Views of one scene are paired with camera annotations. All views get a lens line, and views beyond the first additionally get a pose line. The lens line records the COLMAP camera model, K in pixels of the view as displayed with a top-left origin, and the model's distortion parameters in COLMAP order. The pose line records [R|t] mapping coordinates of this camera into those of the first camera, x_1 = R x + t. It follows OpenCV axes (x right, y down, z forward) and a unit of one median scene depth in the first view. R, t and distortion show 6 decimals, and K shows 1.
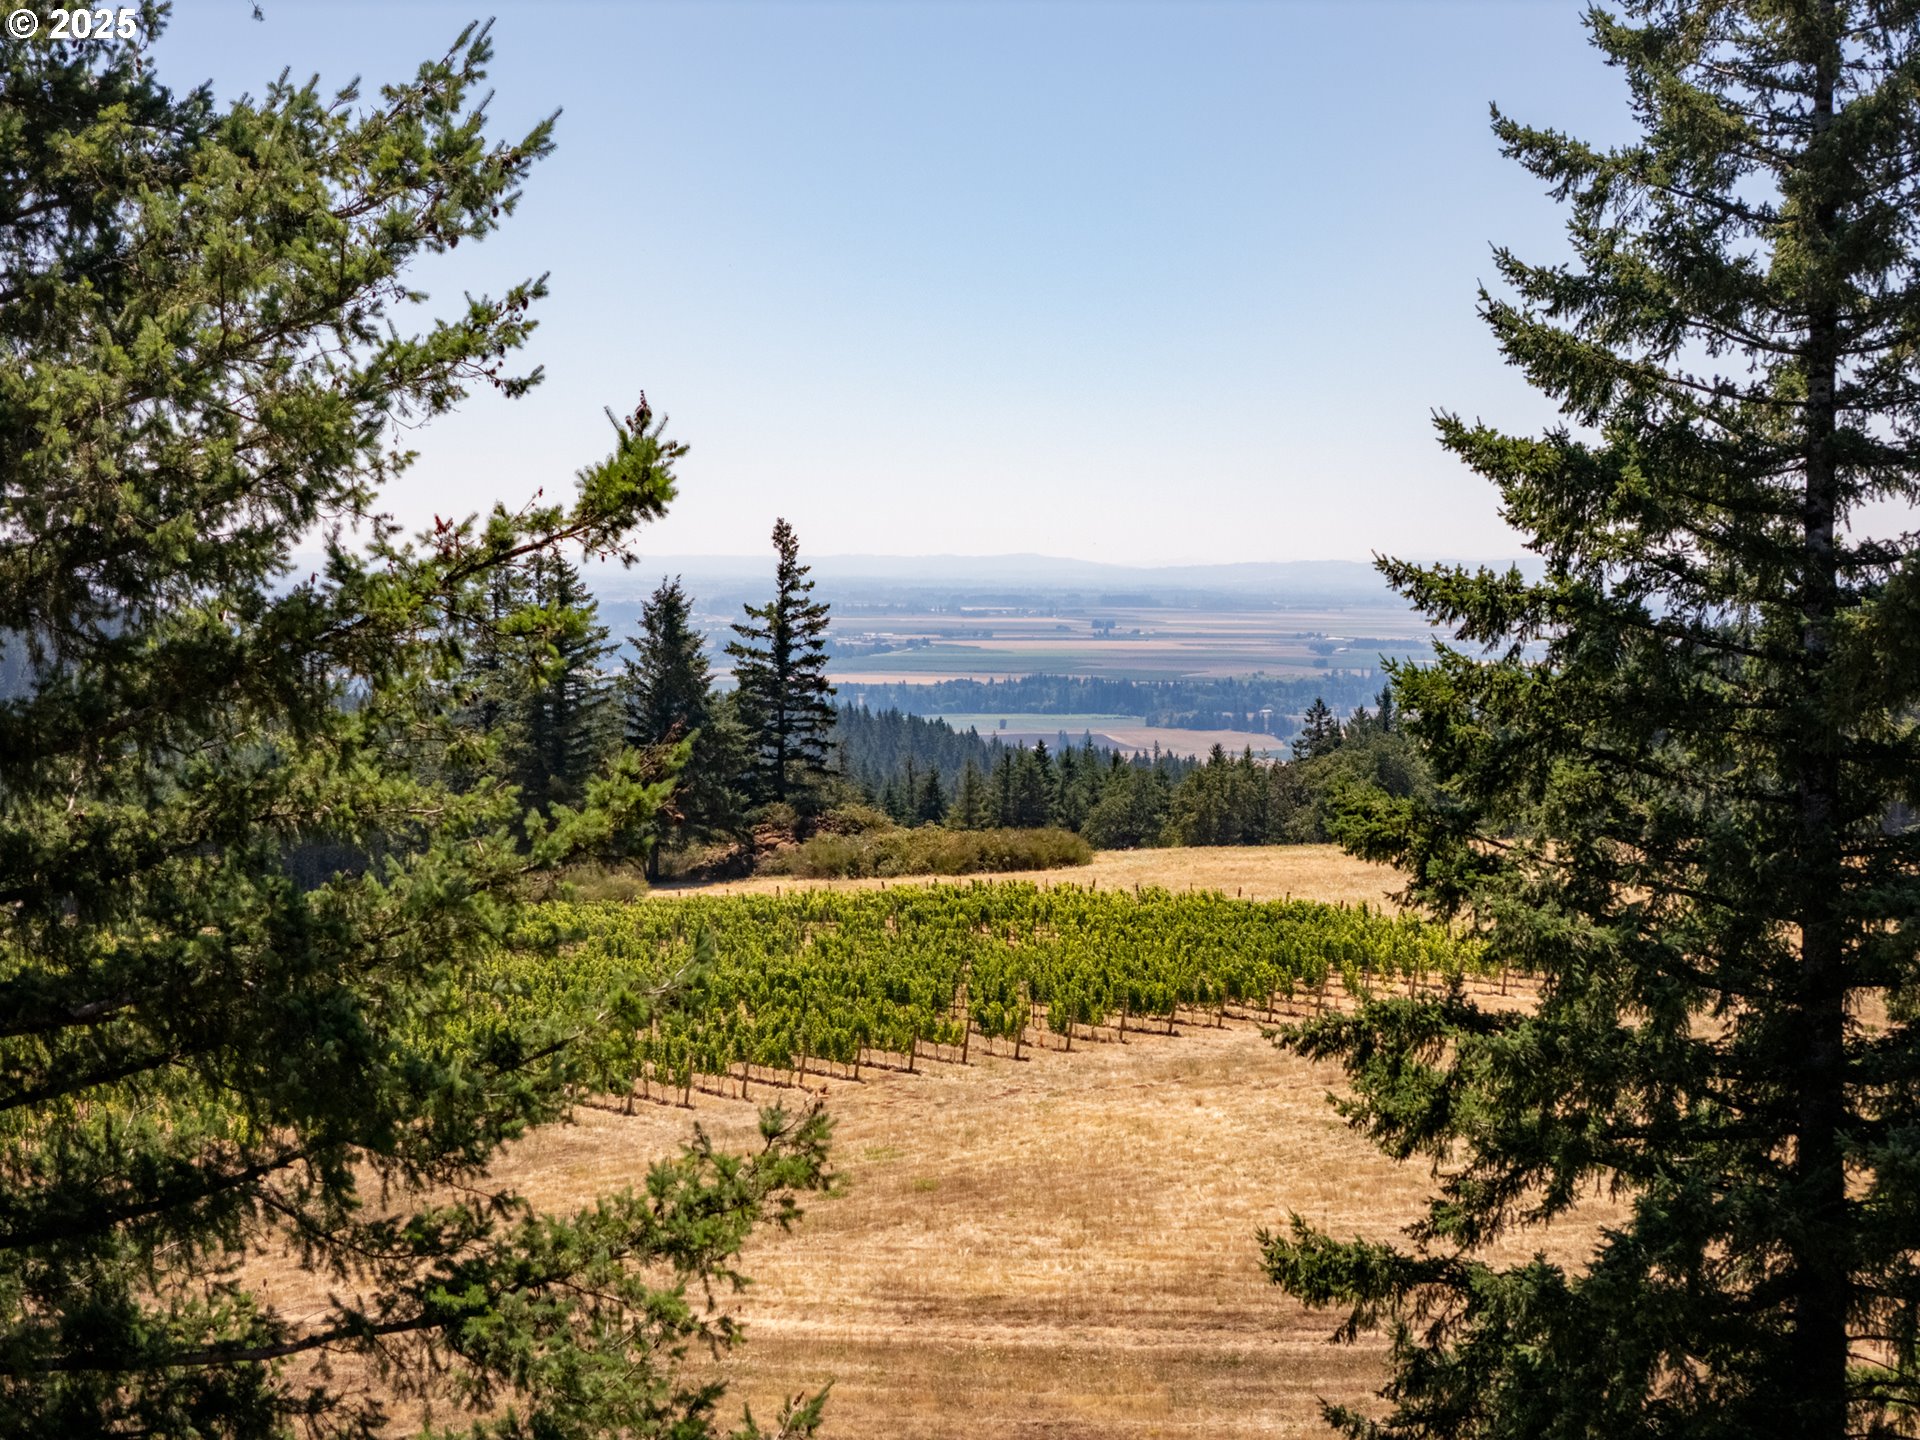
lens RADIAL K [[3853.0, 0, 960.5], [0, 3853.0, 722.2], [0, 0, 1]] dist [-0.149259, 0.000000]
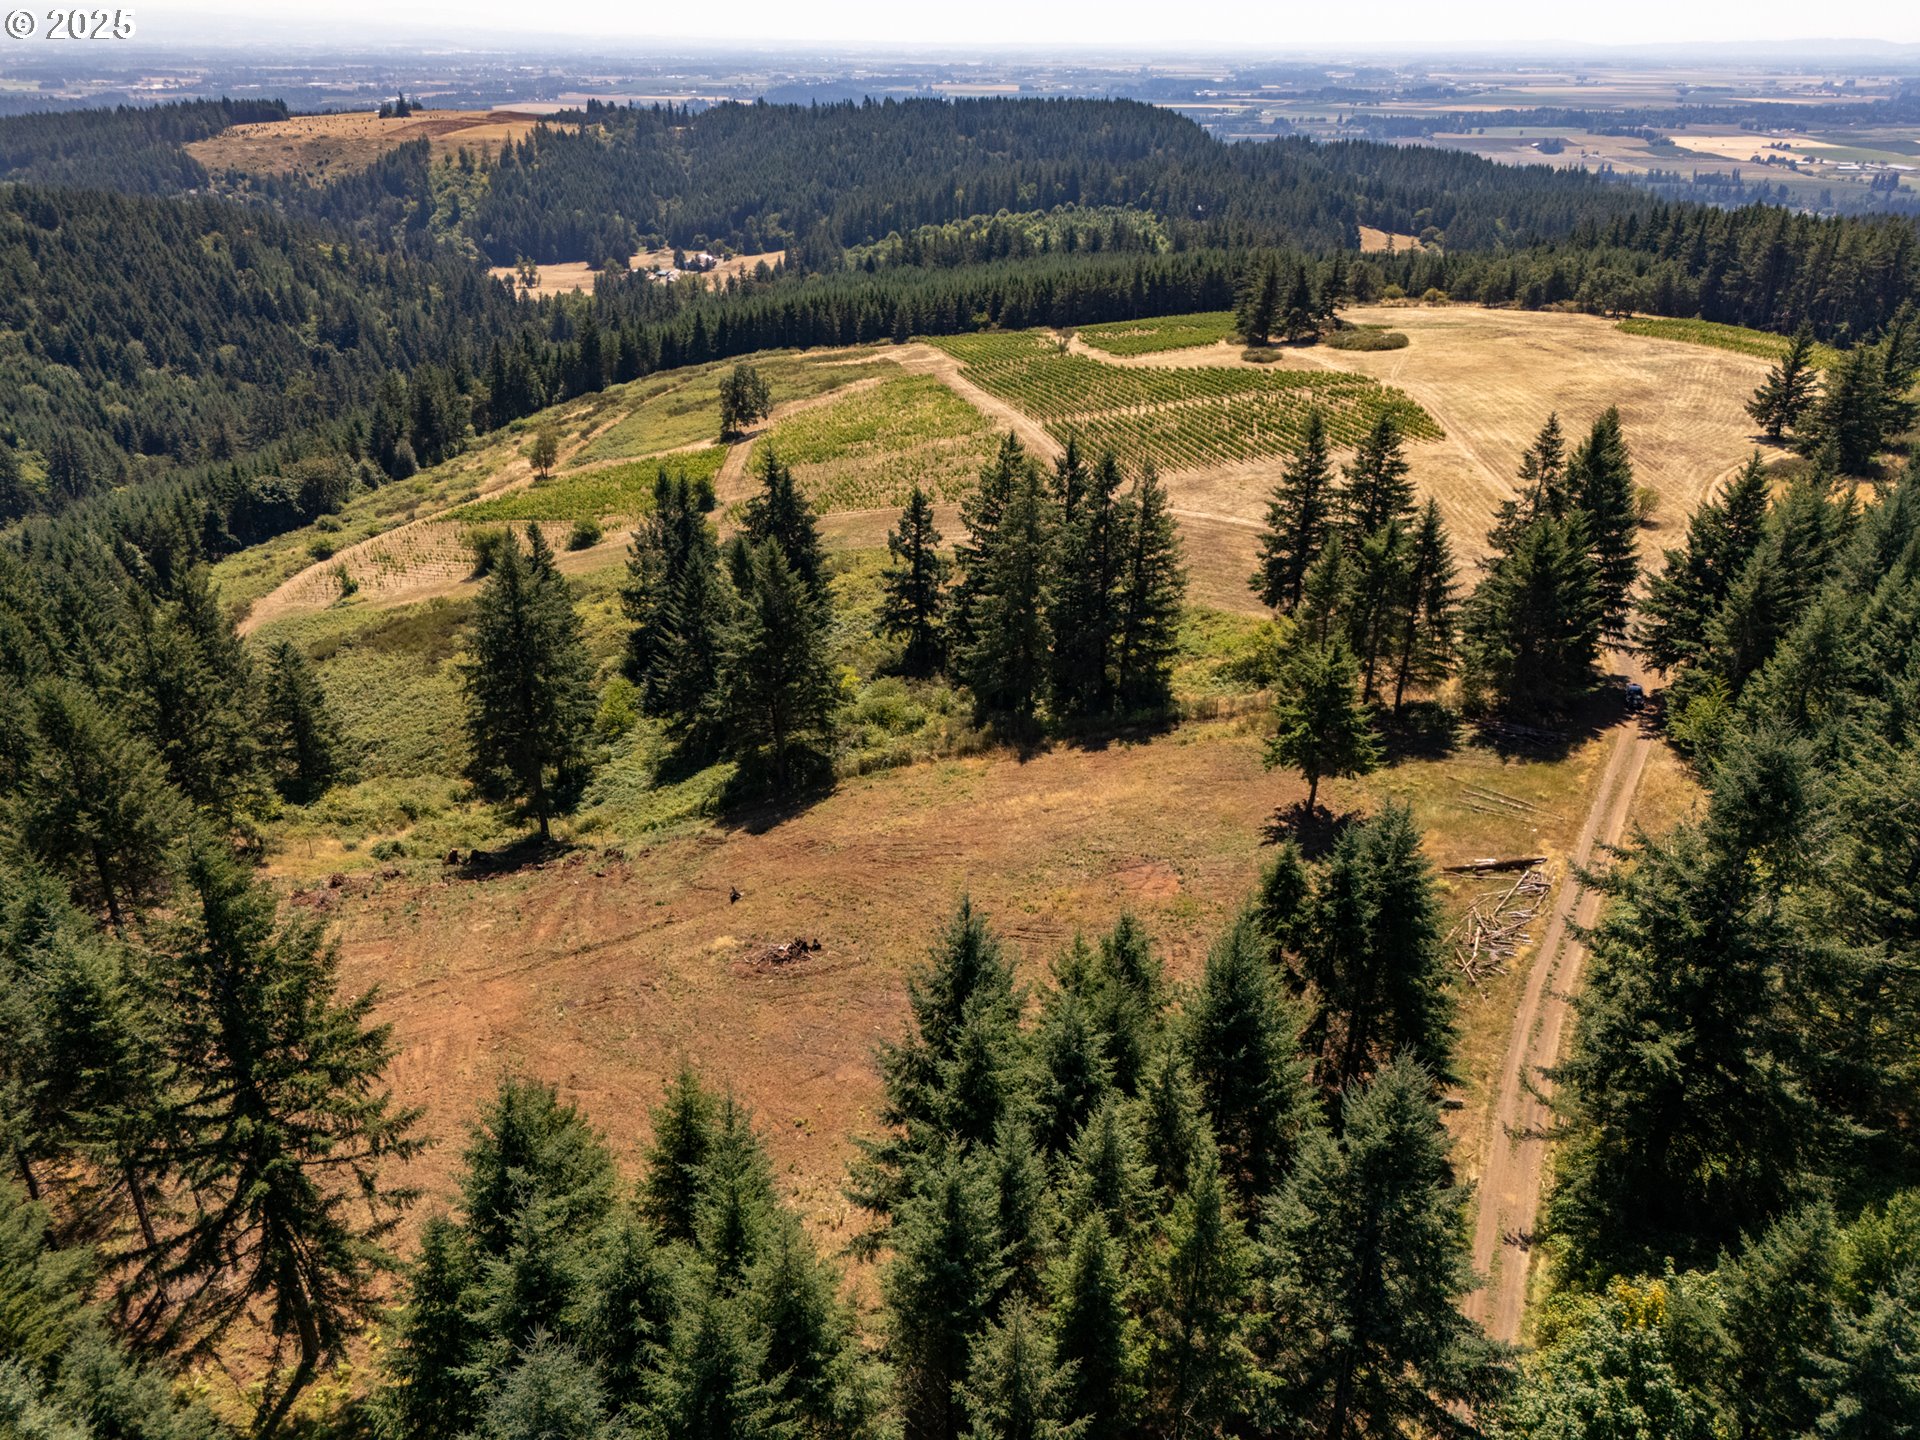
lens RADIAL K [[1415.2, 0, 969.4], [0, 1415.2, 729.3], [0, 0, 1]] dist [0.053307, -0.037682]
pose [[0.944452, 0.142251, -0.296270, 0.089283], [-0.014269, 0.918373, 0.395459, -0.153106], [0.328341, -0.369265, 0.869388, -0.463015]]
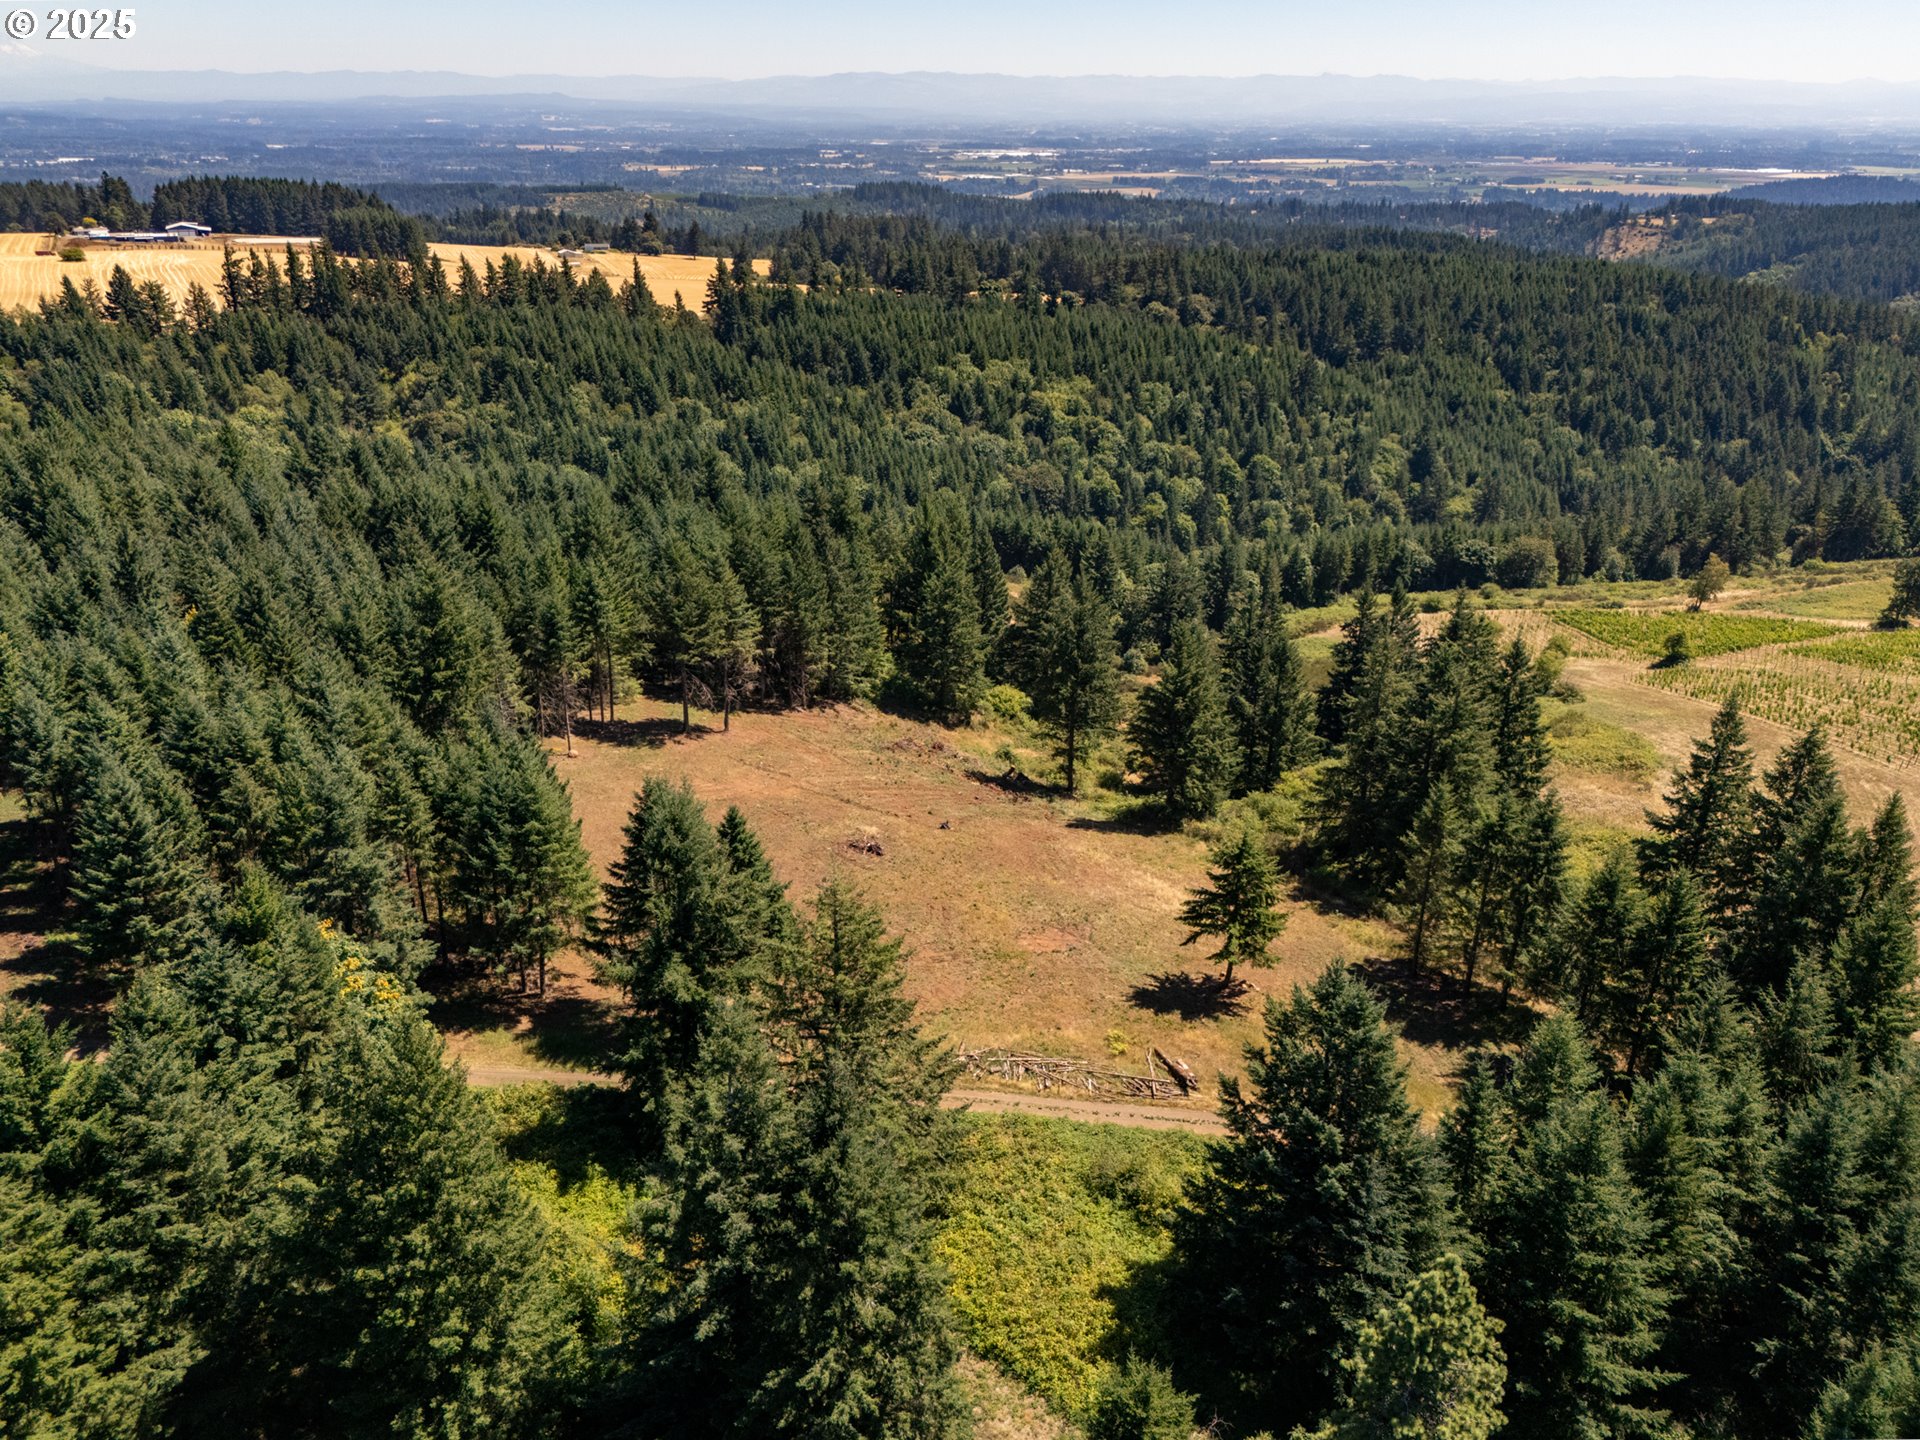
lens RADIAL K [[1425.7, 0, 950.3], [0, 1425.7, 737.5], [0, 0, 1]] dist [0.061720, -0.051831]
pose [[0.108541, 0.393056, -0.913086, 0.461608], [-0.049703, 0.919509, 0.389913, -0.210463], [0.992849, 0.003062, 0.119341, -0.186011]]
